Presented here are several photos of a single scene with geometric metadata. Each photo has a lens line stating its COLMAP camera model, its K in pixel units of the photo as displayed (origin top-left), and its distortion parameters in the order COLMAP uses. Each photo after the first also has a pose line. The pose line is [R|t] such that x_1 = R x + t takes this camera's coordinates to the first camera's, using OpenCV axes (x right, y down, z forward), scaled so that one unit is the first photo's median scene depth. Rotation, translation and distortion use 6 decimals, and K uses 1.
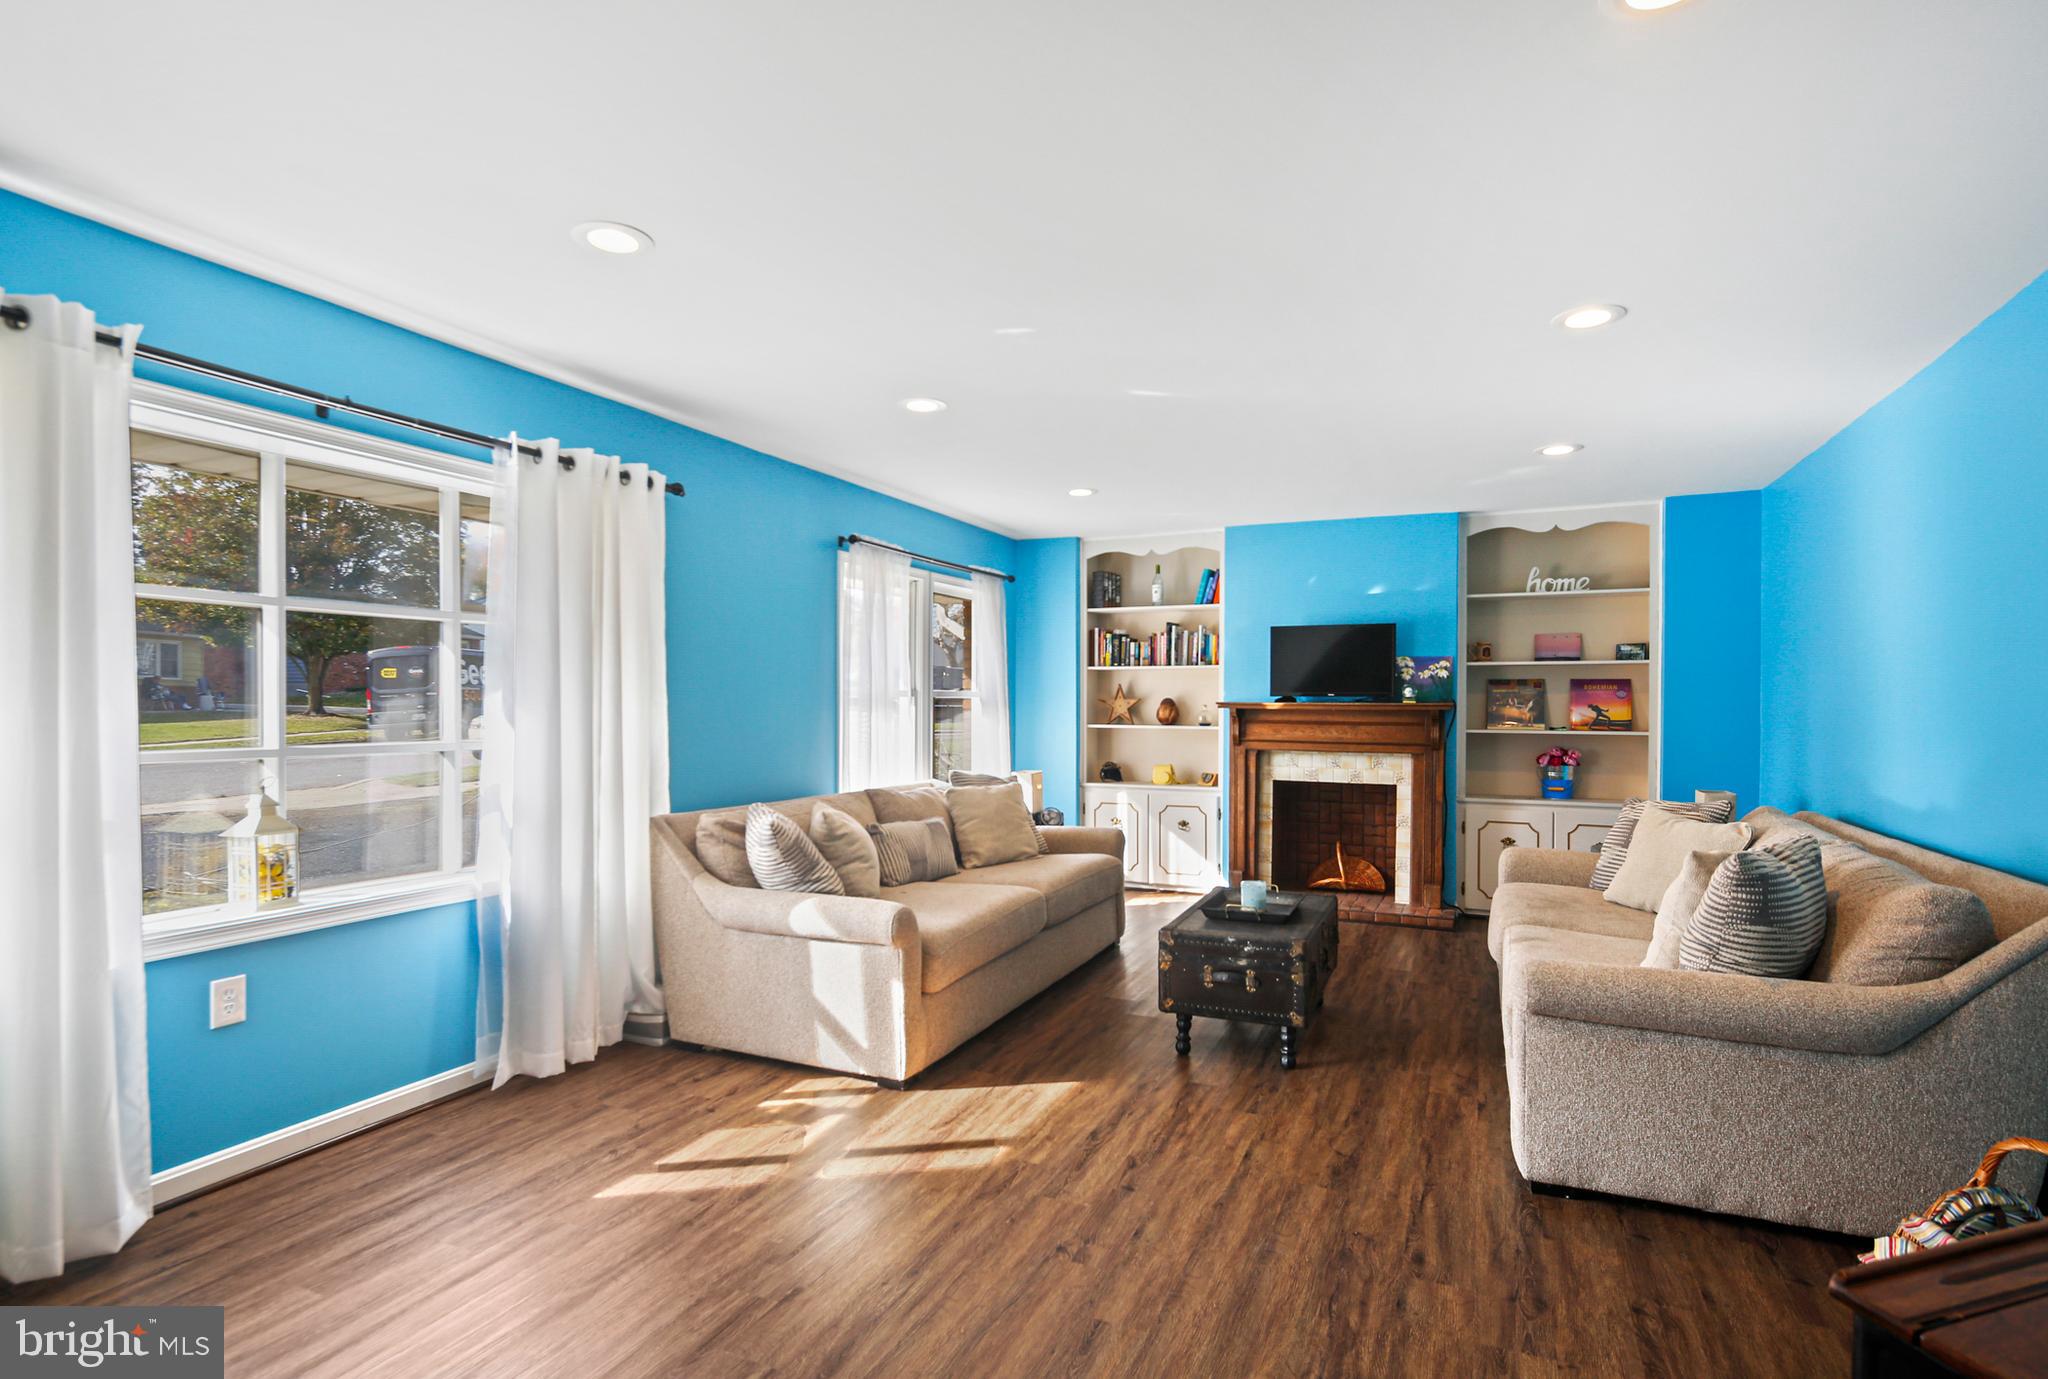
lens RADIAL K [[1030.4, 0, 1016.6], [0, 1030.4, 713.7], [0, 0, 1]] dist [0.002379, -0.004865]
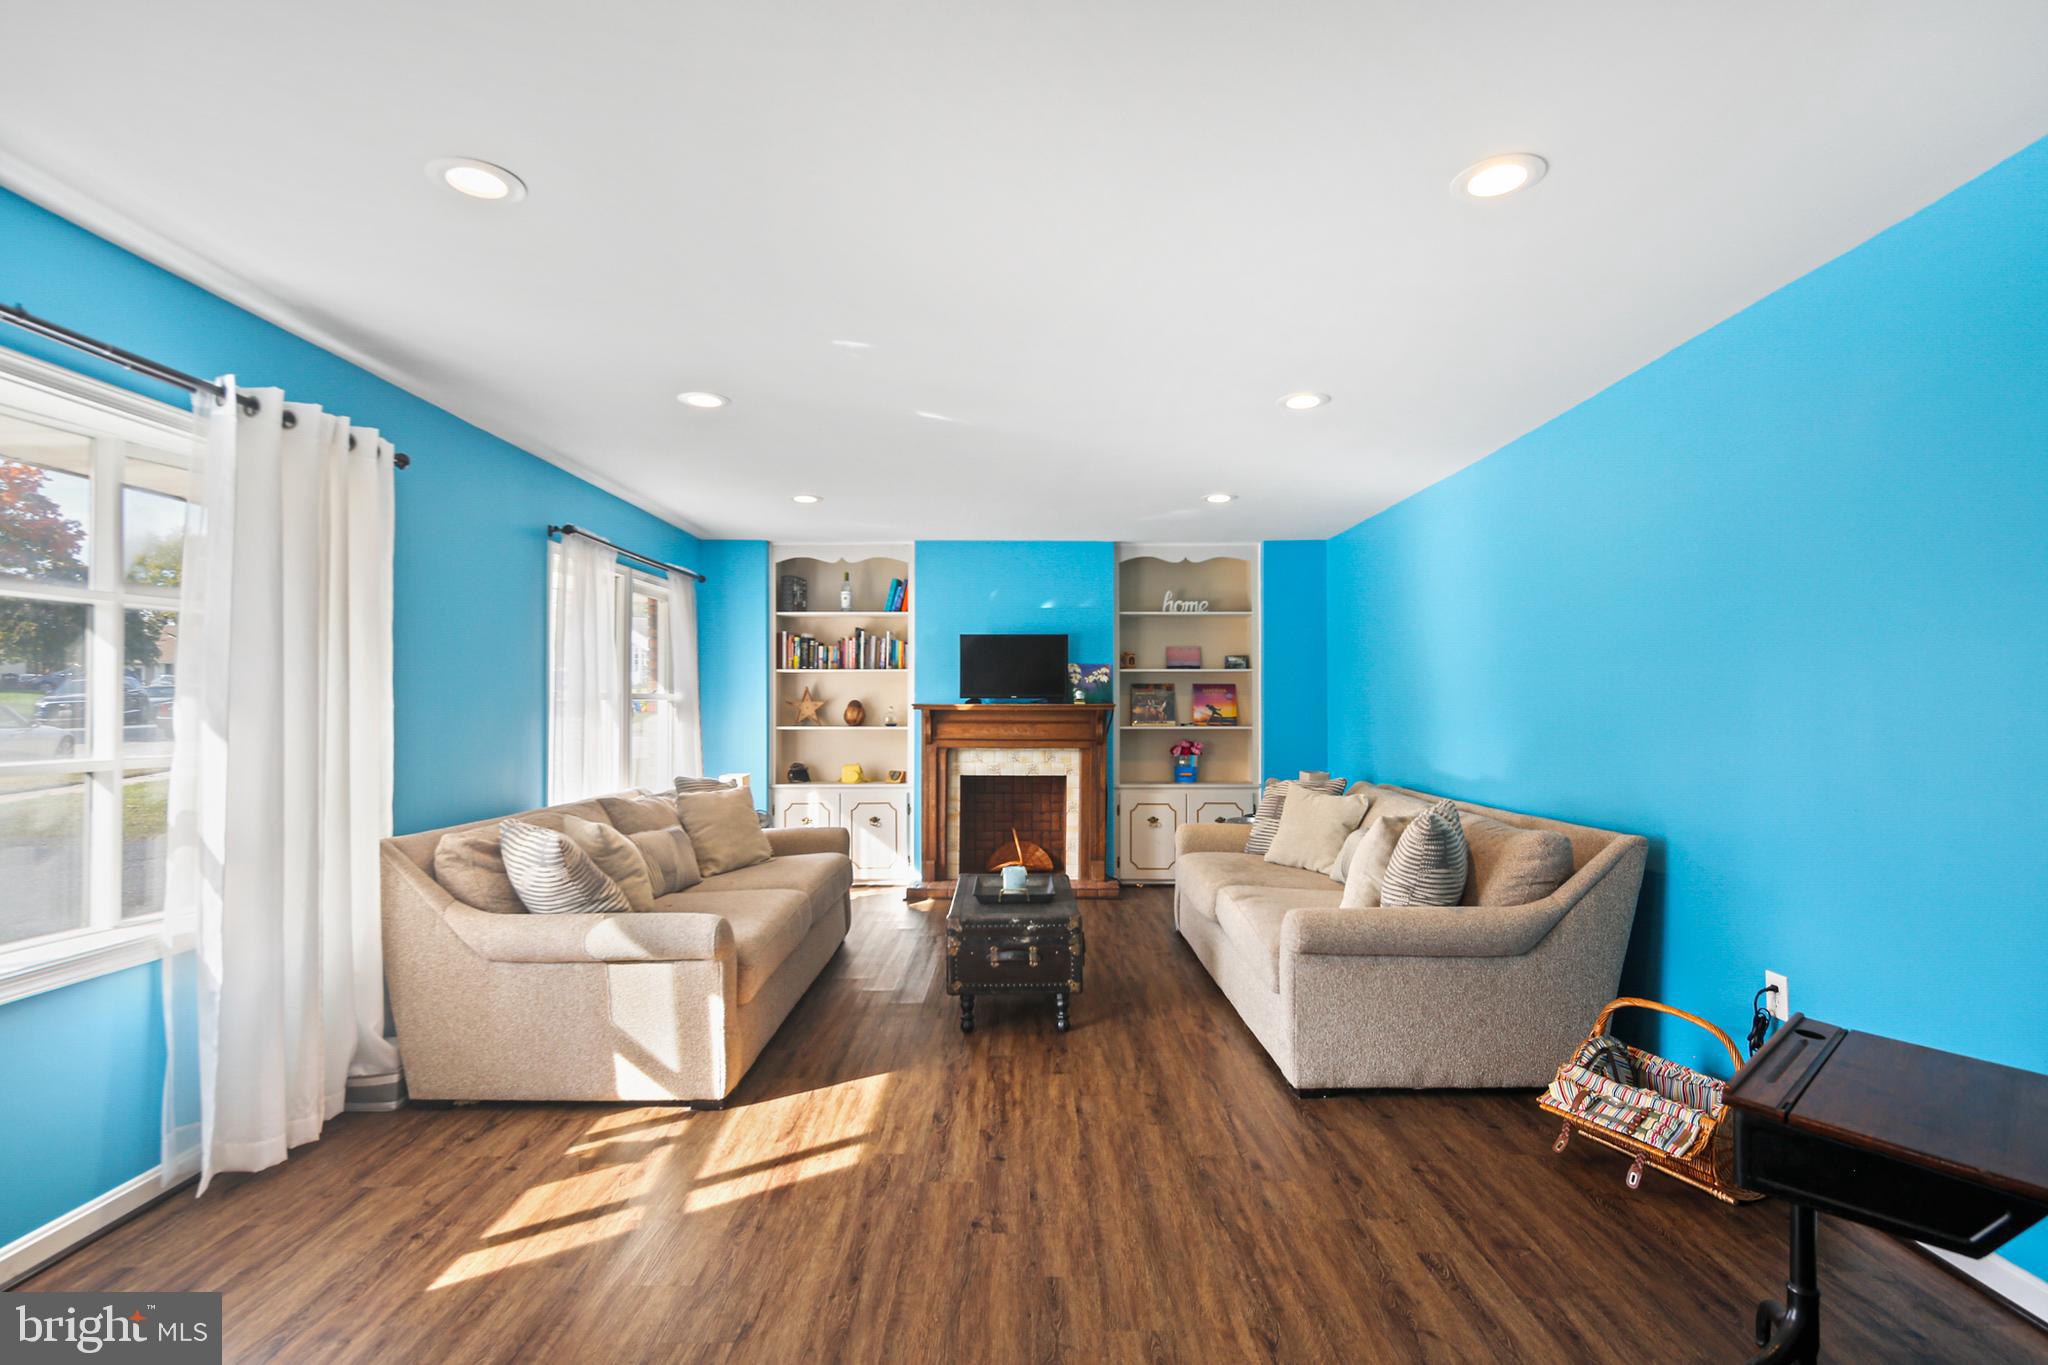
lens RADIAL K [[989.1, 0, 1025.8], [0, 989.1, 694.3], [0, 0, 1]] dist [0.001041, -0.001953]
pose [[0.909331, -0.000054, 0.416073, -0.237083], [0.008524, 0.999793, -0.018499, -0.002365], [-0.415986, 0.020369, 0.909143, 0.034975]]
